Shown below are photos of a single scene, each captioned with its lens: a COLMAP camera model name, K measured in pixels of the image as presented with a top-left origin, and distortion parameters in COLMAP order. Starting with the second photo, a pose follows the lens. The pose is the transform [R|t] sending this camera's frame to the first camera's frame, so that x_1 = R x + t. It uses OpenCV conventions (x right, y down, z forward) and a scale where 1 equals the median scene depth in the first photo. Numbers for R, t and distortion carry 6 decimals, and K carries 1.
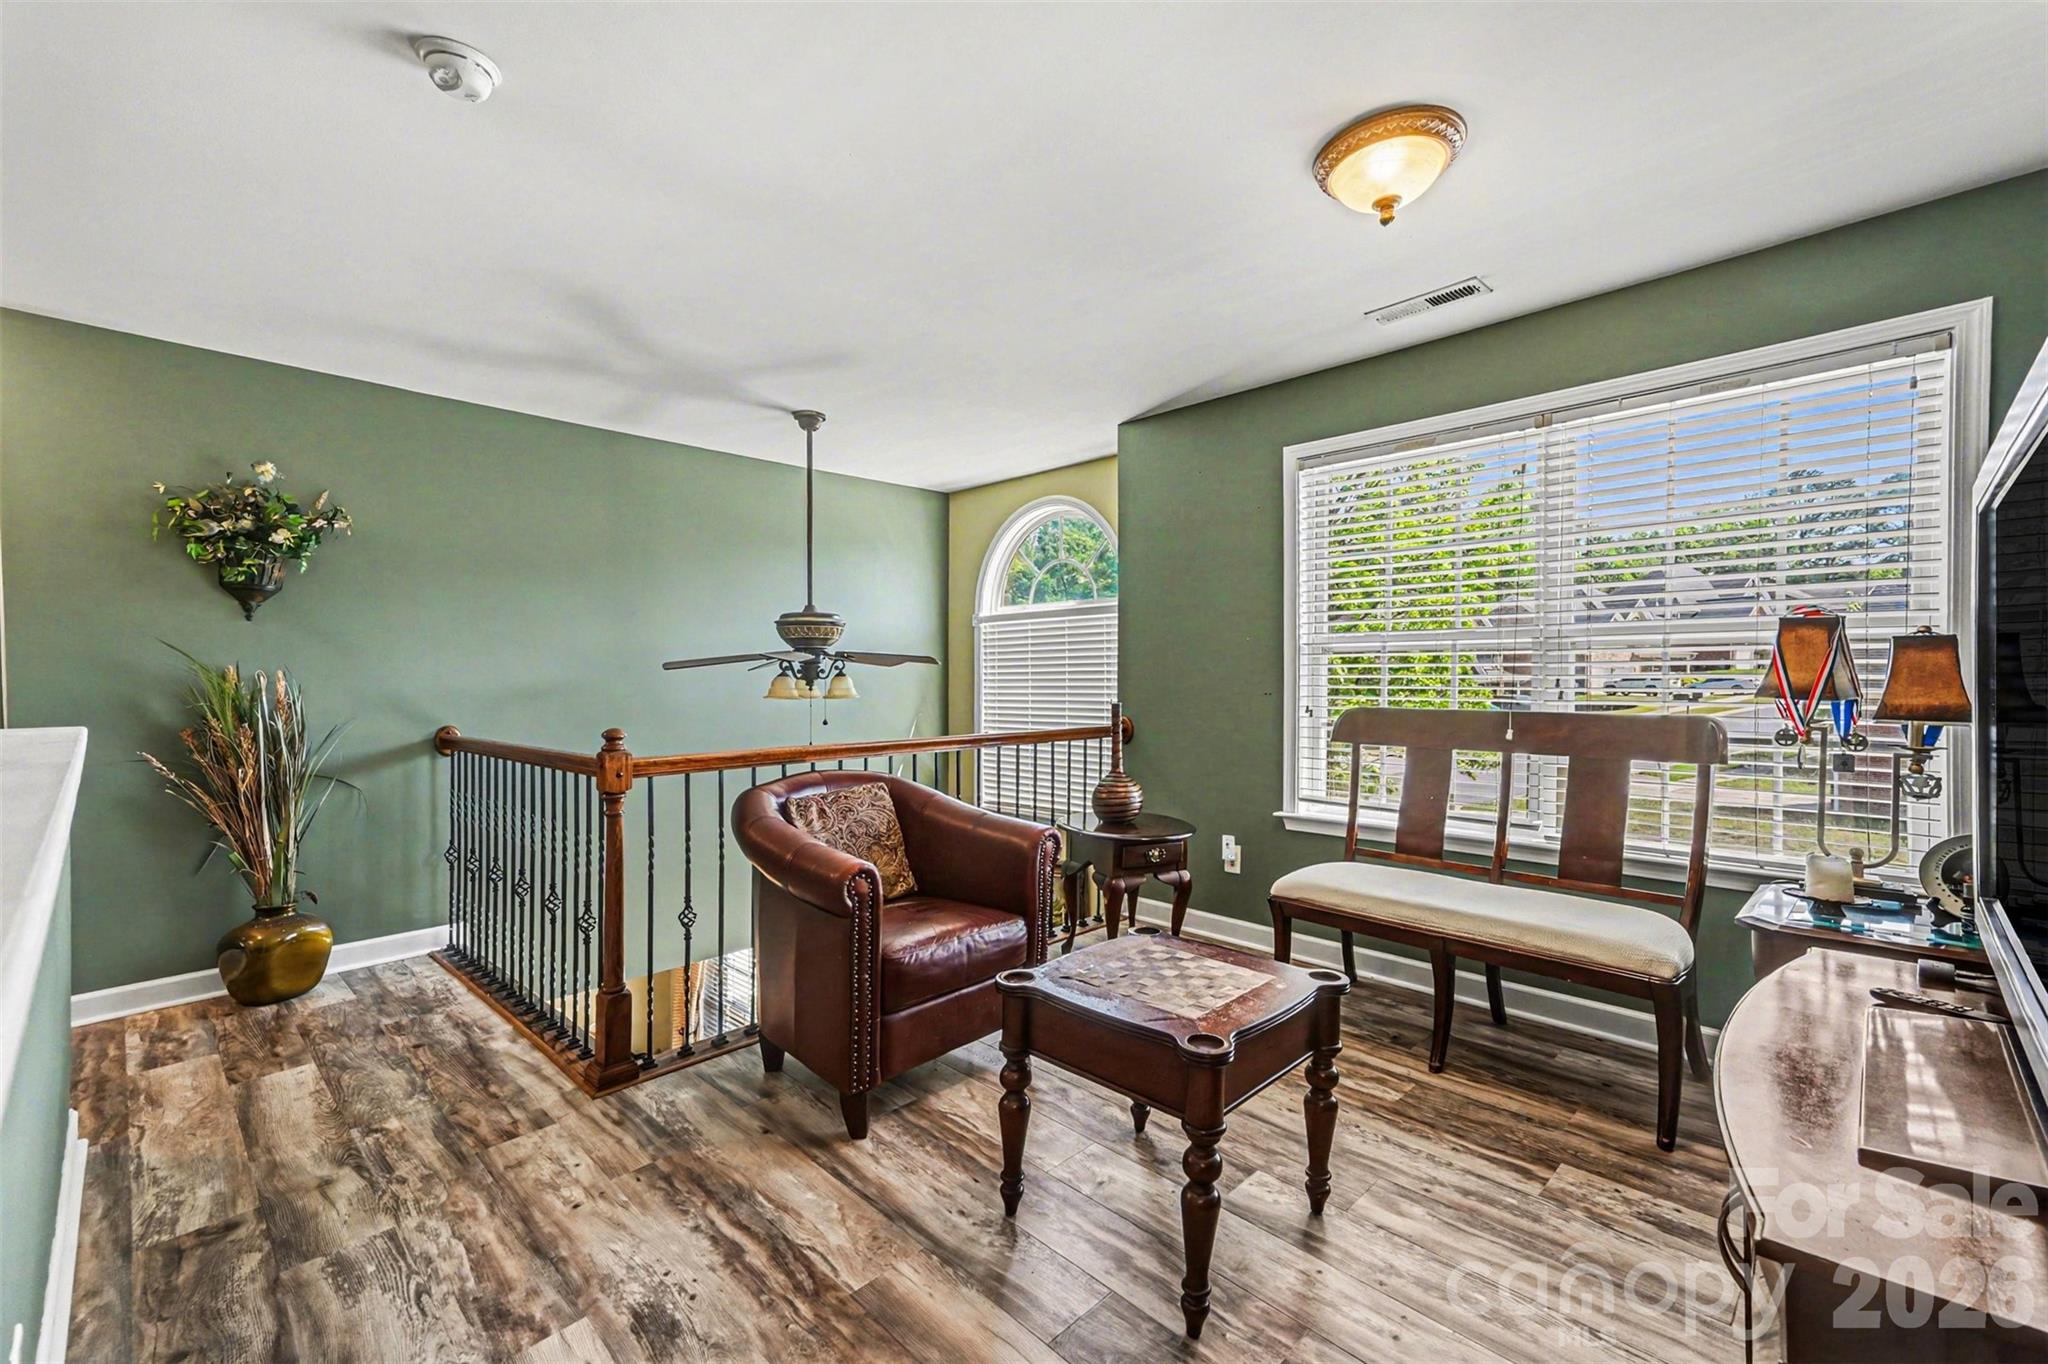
lens RADIAL K [[859.9, 0, 1016.4], [0, 859.9, 670.0], [0, 0, 1]] dist [0.033172, -0.000010]
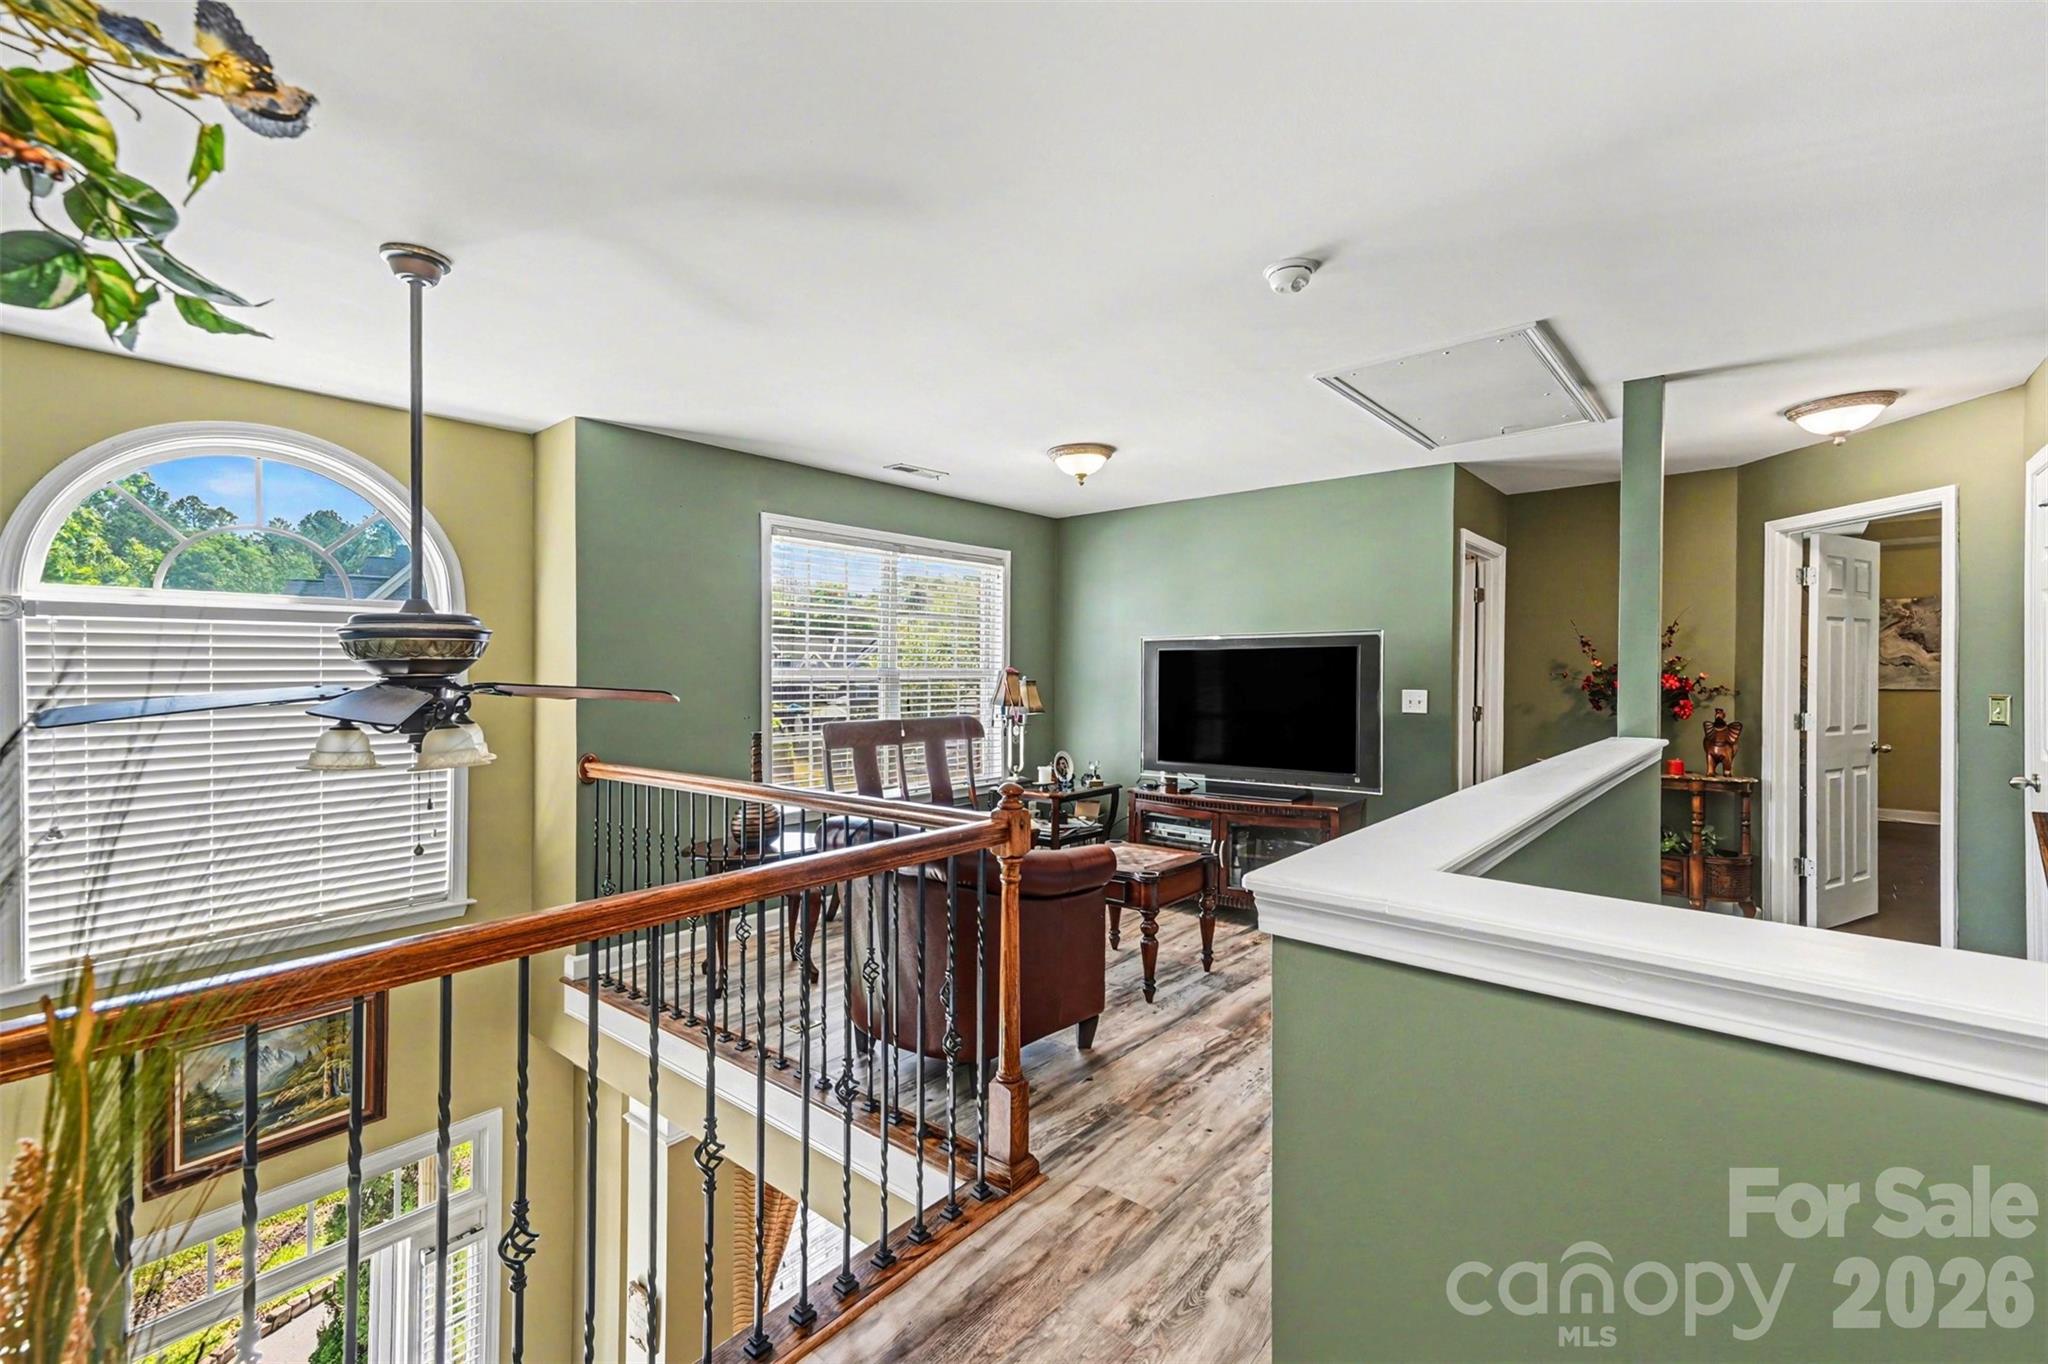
lens RADIAL K [[888.5, 0, 1024.0], [0, 888.5, 682.0], [0, 0, 1]] dist [0.036629, -0.000184]
pose [[-0.082588, -0.005975, 0.996566, -1.473858], [0.001953, 0.999979, 0.006157, -0.043122], [-0.996582, 0.002454, -0.082575, 1.137446]]
